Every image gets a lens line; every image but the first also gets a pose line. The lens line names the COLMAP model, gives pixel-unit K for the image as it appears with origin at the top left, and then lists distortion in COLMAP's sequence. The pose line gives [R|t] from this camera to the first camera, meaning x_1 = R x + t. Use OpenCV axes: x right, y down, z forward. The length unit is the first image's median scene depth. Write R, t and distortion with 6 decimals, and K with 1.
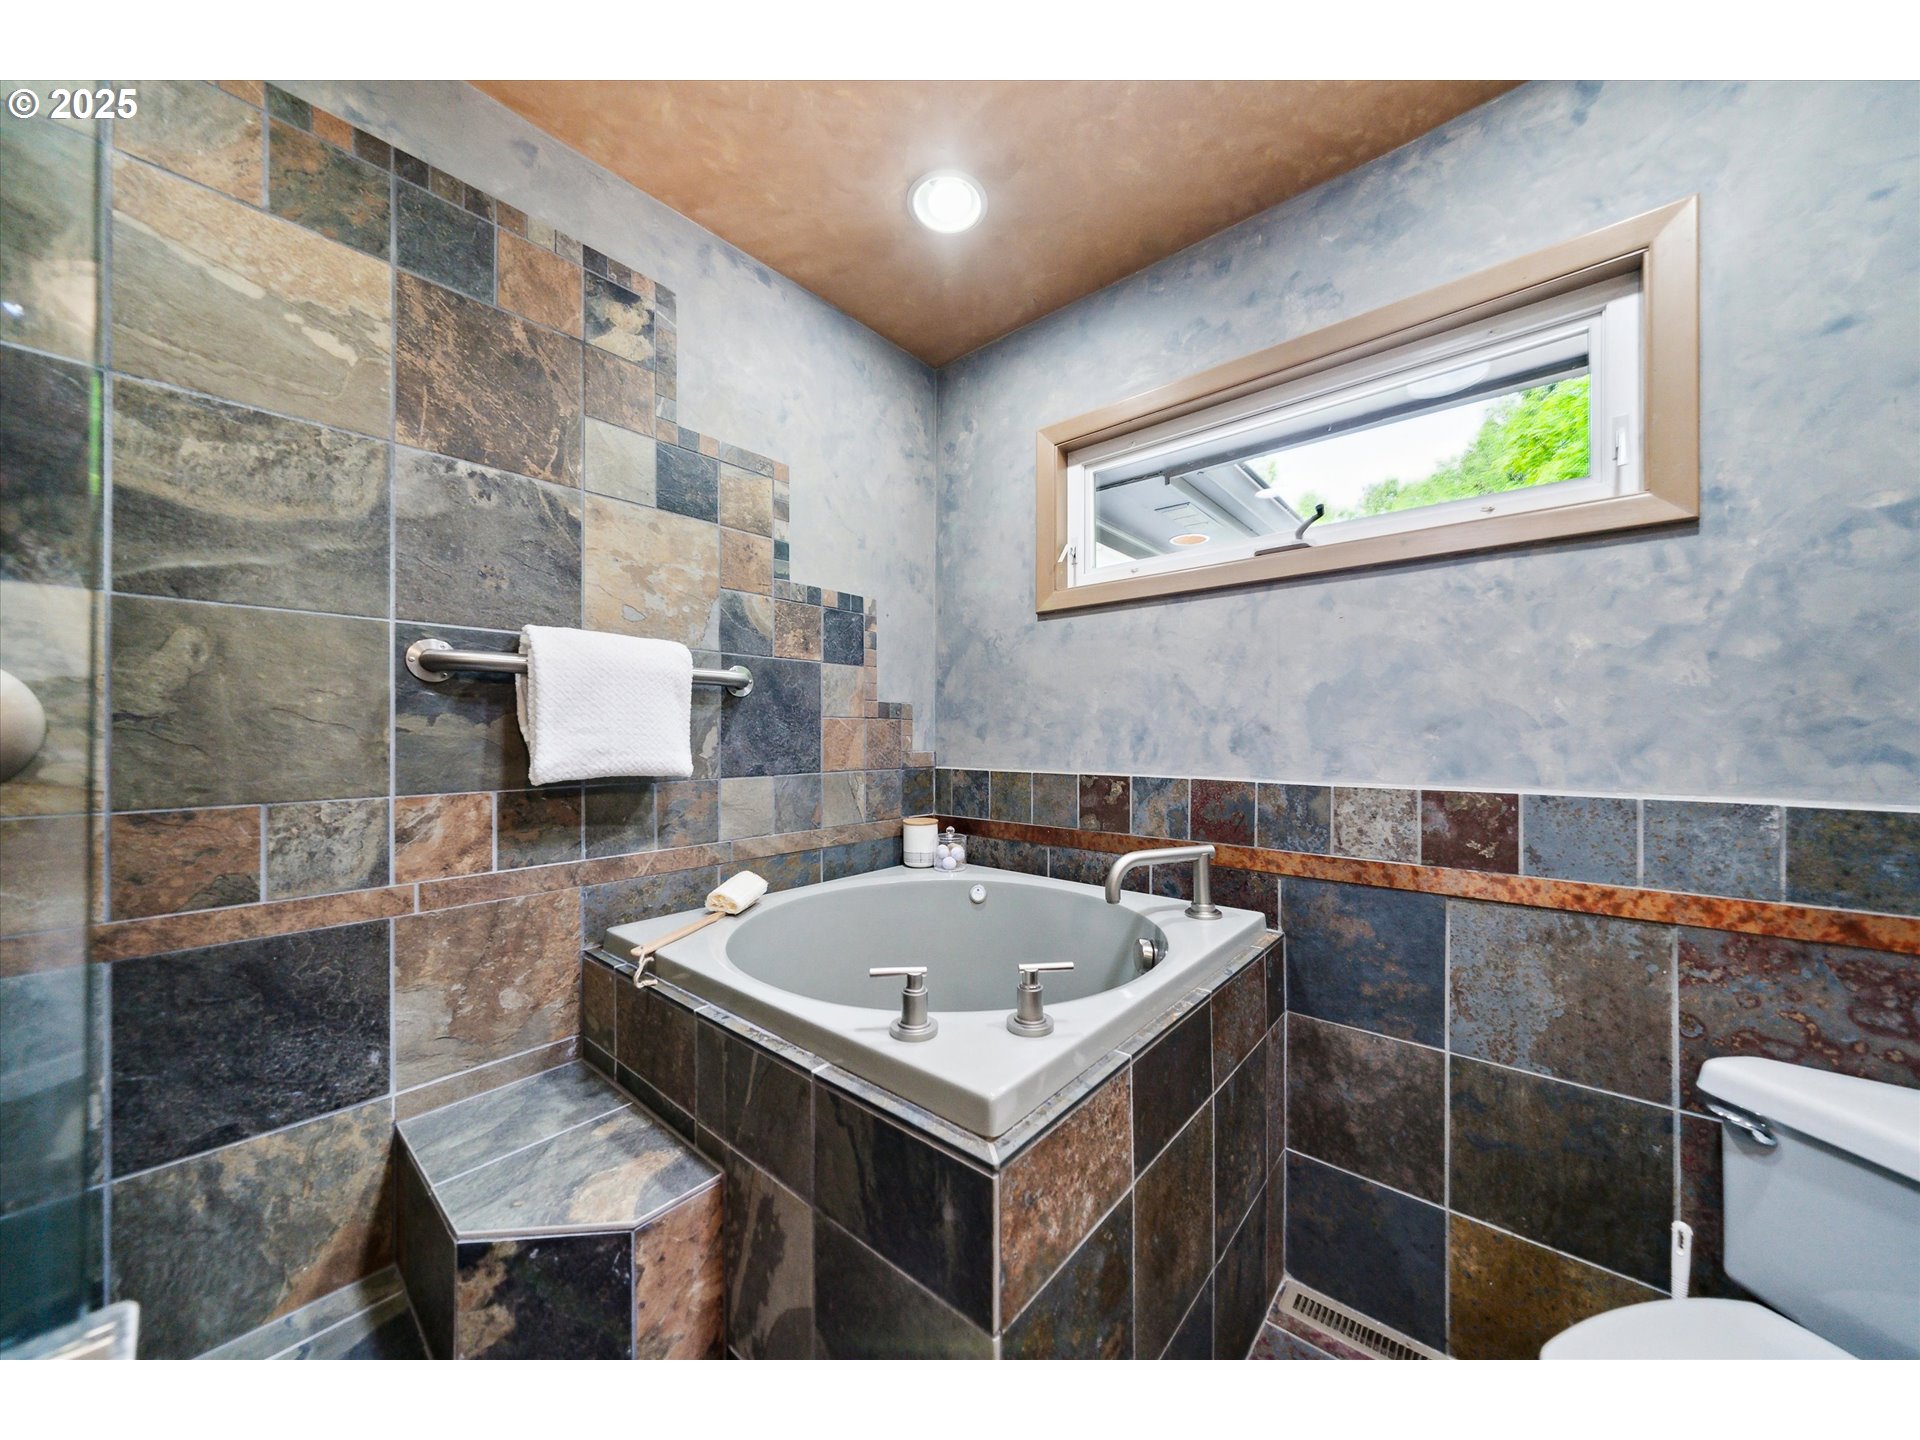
lens RADIAL K [[672.4, 0, 954.9], [0, 672.4, 736.8], [0, 0, 1]] dist [-0.001761, 0.000651]
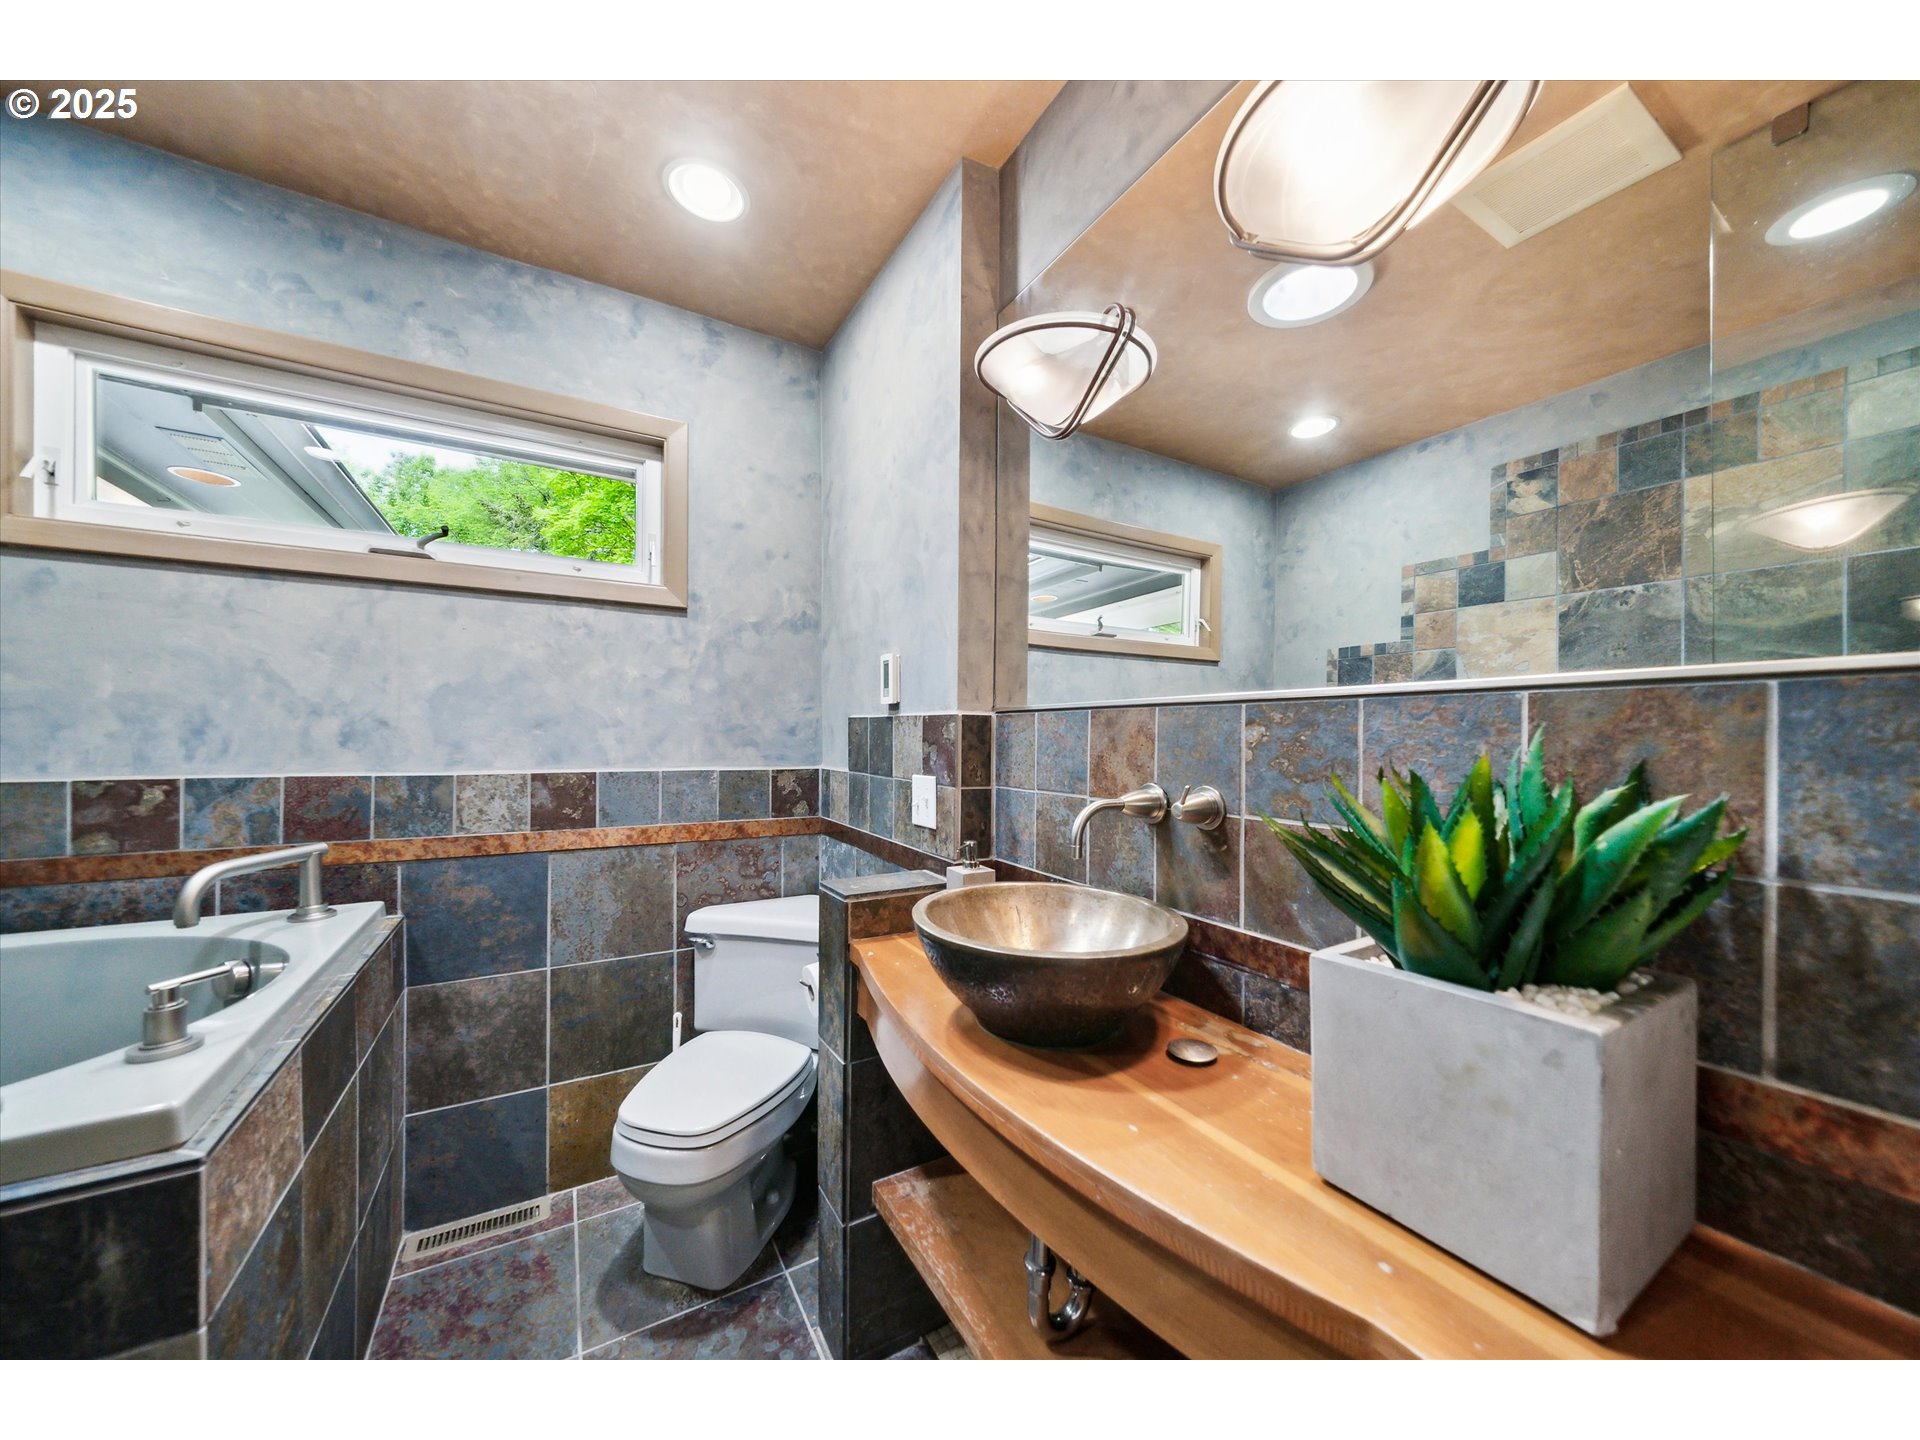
lens RADIAL K [[672.4, 0, 956.6], [0, 672.4, 734.4], [0, 0, 1]] dist [-0.001761, 0.000651]
pose [[0.324208, 0.003919, 0.945978, -0.269170], [-0.006935, 0.999974, -0.001766, 0.000592], [-0.945961, -0.005988, 0.324226, -0.197917]]
